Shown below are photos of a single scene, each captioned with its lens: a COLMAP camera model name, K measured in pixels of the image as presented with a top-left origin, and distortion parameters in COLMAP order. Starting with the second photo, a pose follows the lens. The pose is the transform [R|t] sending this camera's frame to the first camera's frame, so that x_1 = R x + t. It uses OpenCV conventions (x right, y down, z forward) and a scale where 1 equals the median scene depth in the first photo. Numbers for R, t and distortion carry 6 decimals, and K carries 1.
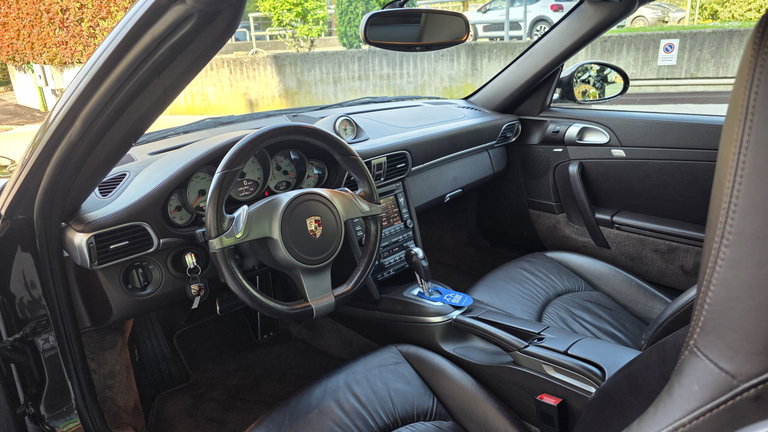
lens RADIAL K [[505.5, 0, 384.4], [0, 505.5, 216.2], [0, 0, 1]] dist [0.003256, -0.005887]
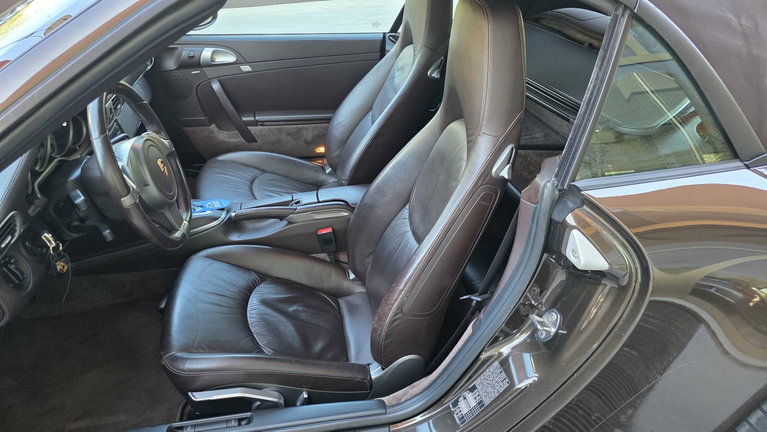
lens RADIAL K [[504.9, 0, 383.3], [0, 504.9, 217.2], [0, 0, 1]] dist [0.003256, -0.005887]
pose [[0.523425, -0.352376, 0.775795, -0.500495], [0.213243, 0.935680, 0.281124, -0.054527], [-0.824957, 0.018286, 0.564900, -0.033371]]
